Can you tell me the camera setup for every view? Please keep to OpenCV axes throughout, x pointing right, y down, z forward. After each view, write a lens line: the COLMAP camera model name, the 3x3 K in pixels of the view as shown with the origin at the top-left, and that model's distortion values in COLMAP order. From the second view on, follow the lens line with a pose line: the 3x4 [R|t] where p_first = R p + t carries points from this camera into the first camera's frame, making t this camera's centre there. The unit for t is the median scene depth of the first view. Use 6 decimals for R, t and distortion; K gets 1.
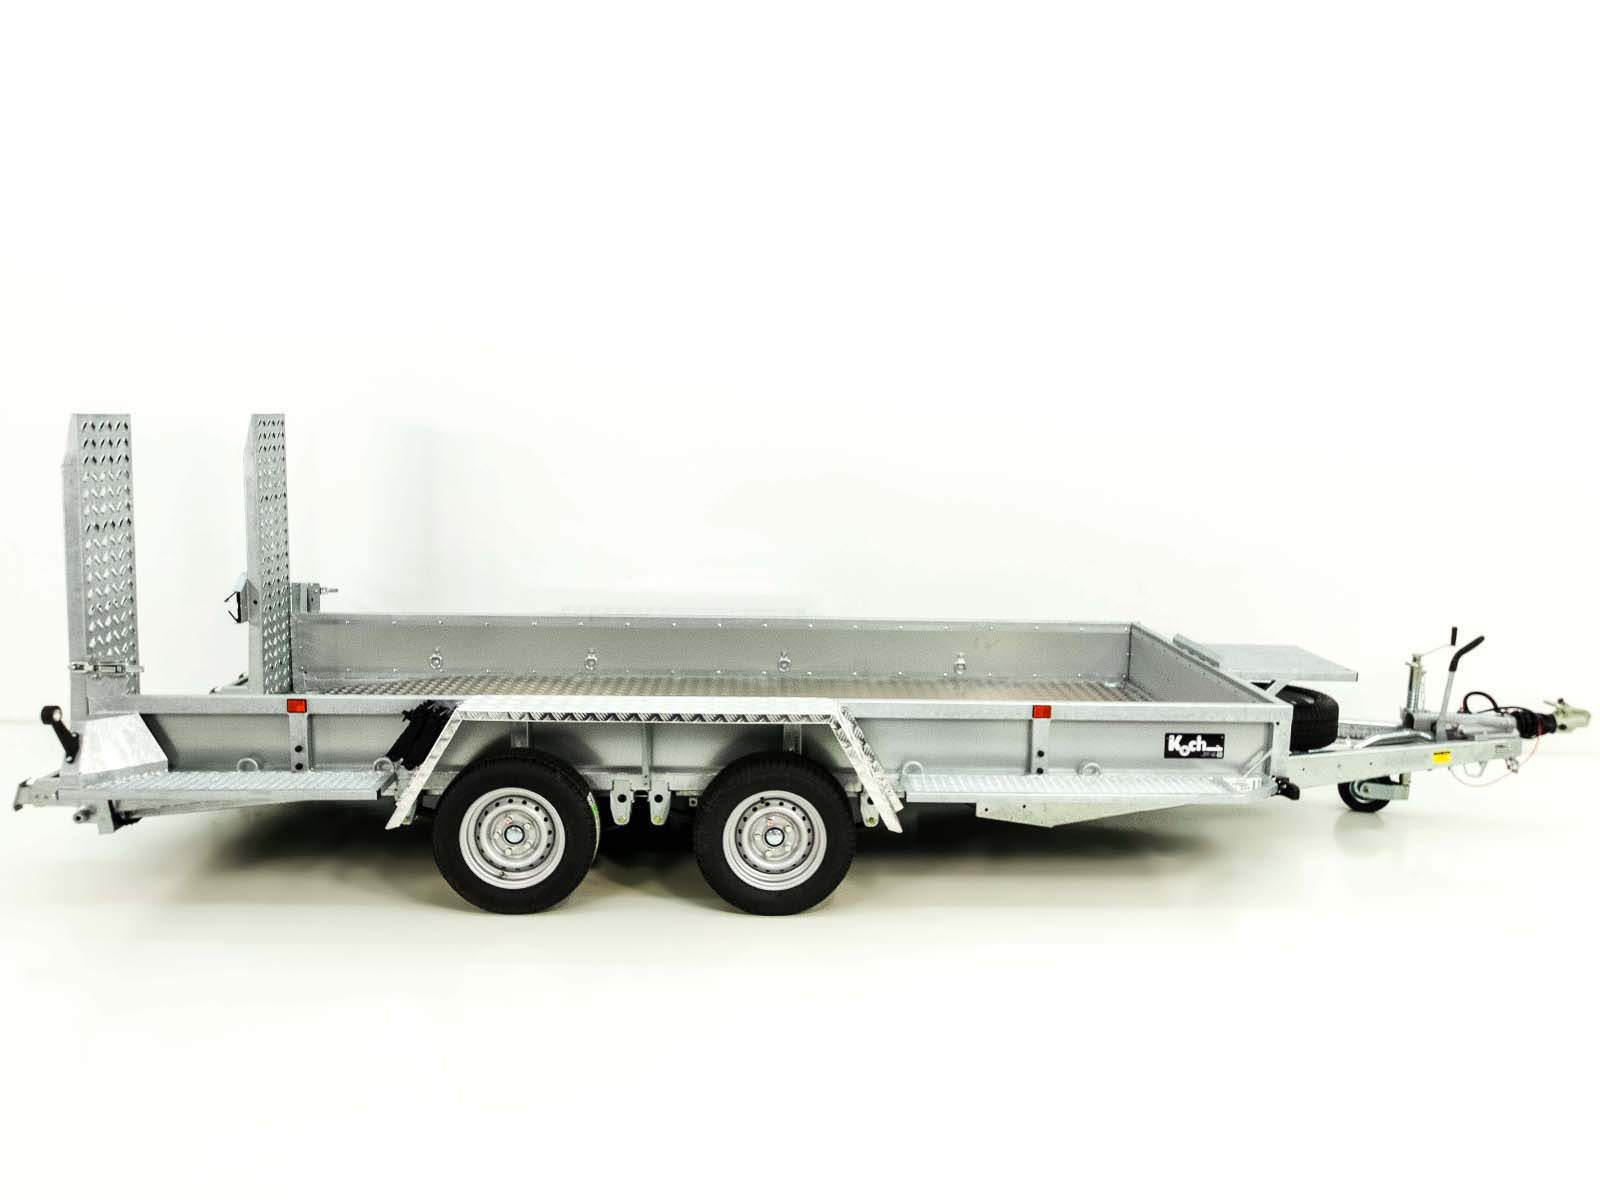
lens RADIAL K [[1188.7, 0, 800.0], [0, 1188.7, 600.0], [0, 0, 1]] dist [0.038598, -0.002533]
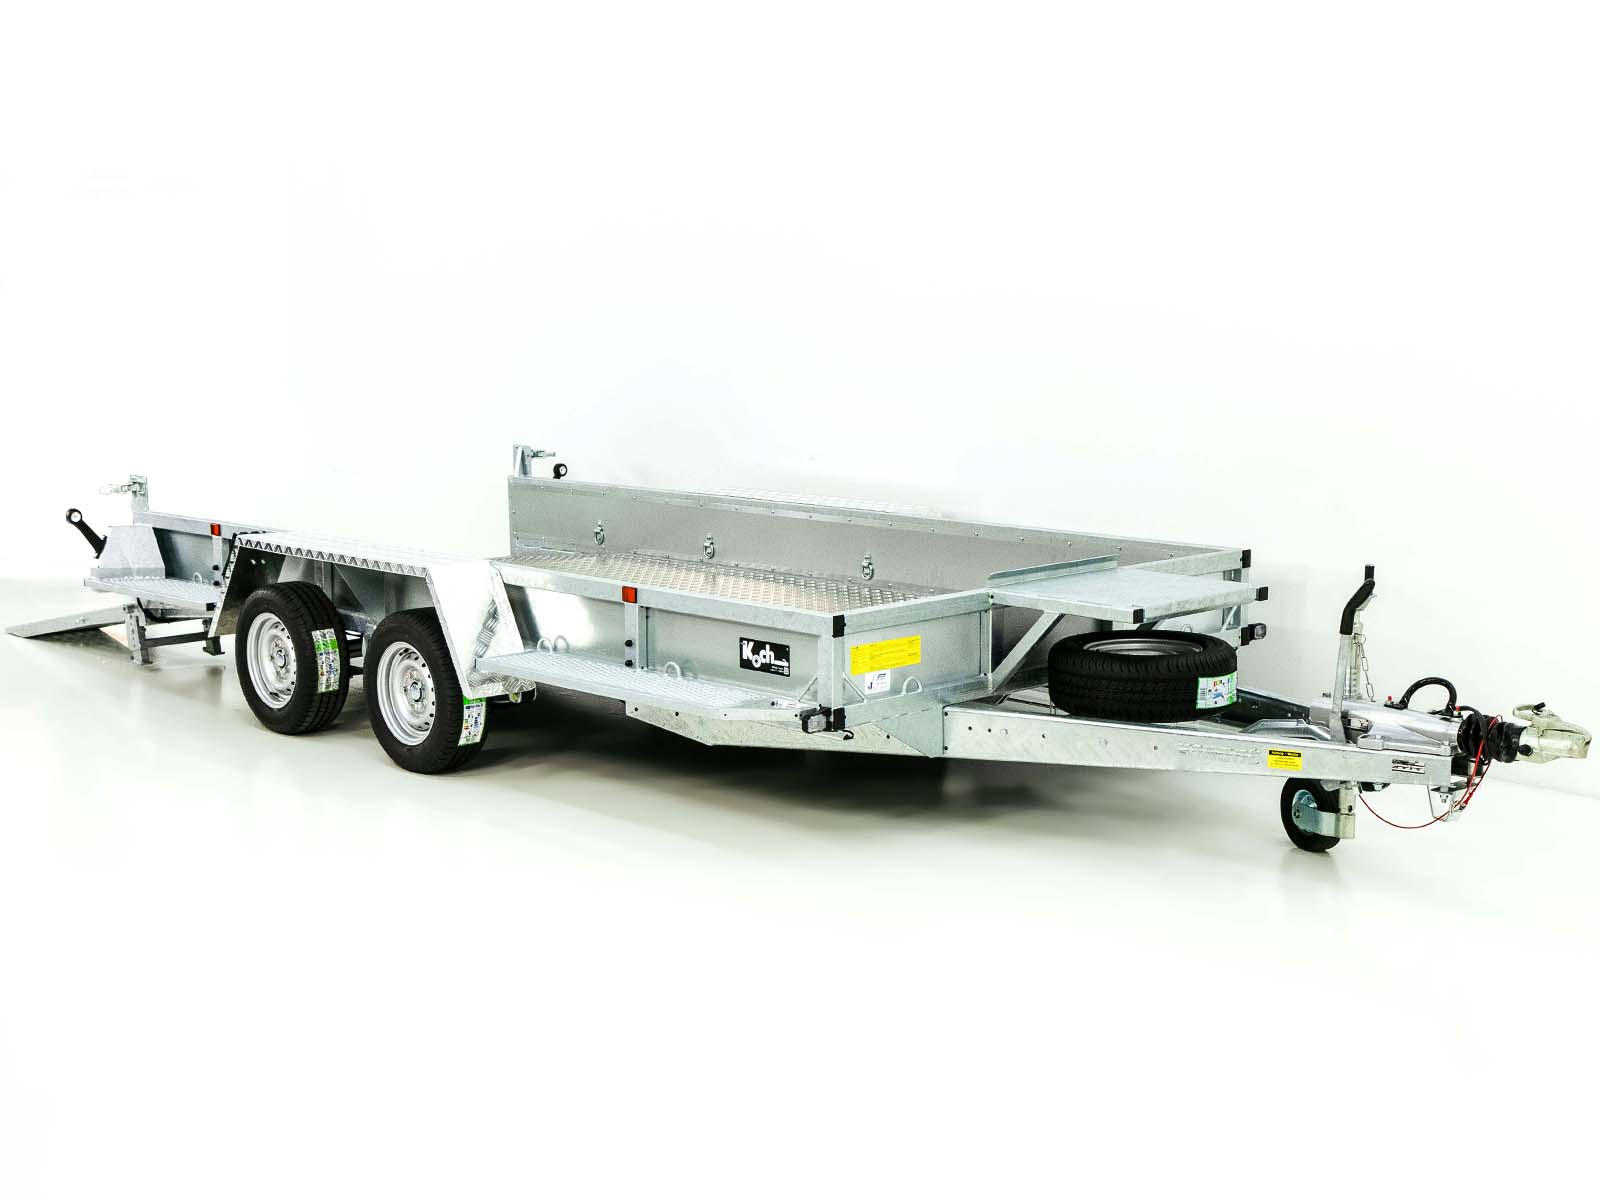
lens RADIAL K [[2245.1, 0, 800.0], [0, 2245.1, 600.0], [0, 0, 1]] dist [-0.024926, -0.019145]
pose [[0.655253, 0.087265, -0.750352, 1.496970], [-0.078246, 0.995803, 0.047482, 0.008612], [0.751346, 0.027599, 0.659331, 0.003064]]
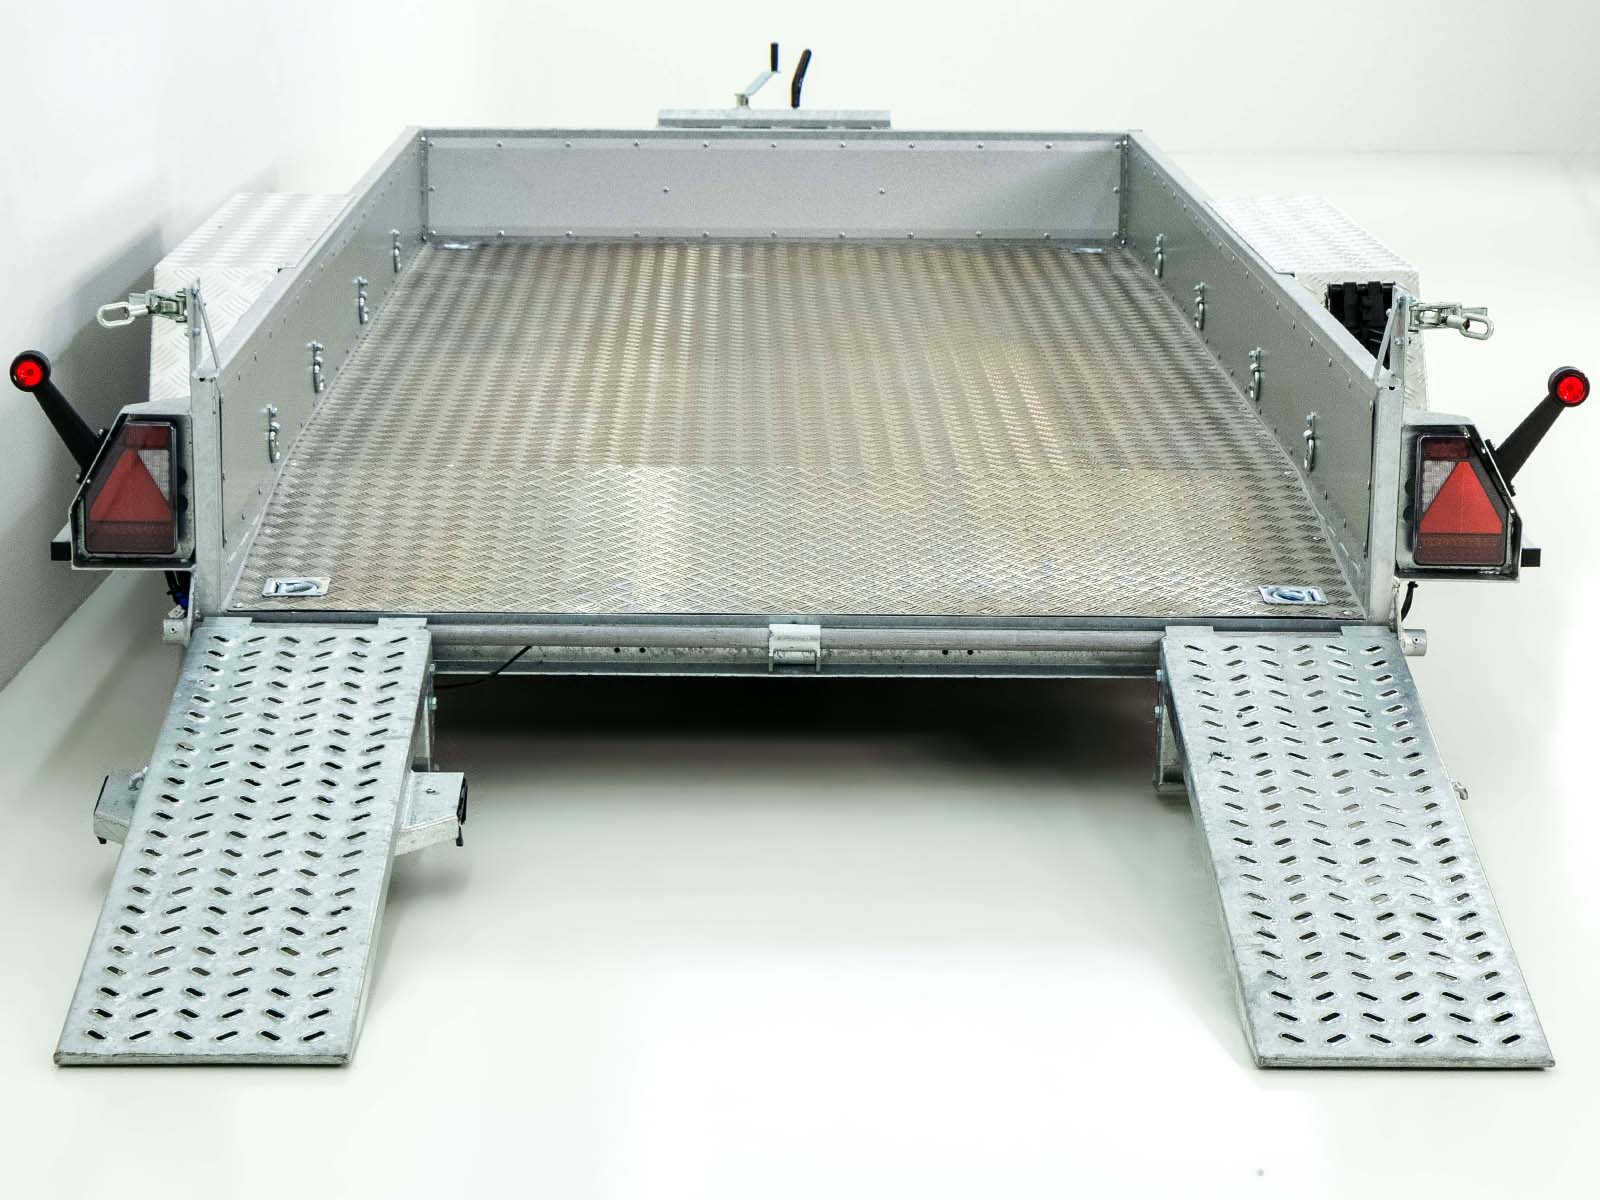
lens RADIAL K [[3649.8, 0, 800.0], [0, 3649.8, 600.0], [0, 0, 1]] dist [0.039599, 0.129096]
pose [[0.034002, -0.245713, 0.968746, -1.939180], [0.128951, 0.962283, 0.239547, -0.211408], [-0.991068, 0.116775, 0.064404, 1.097314]]
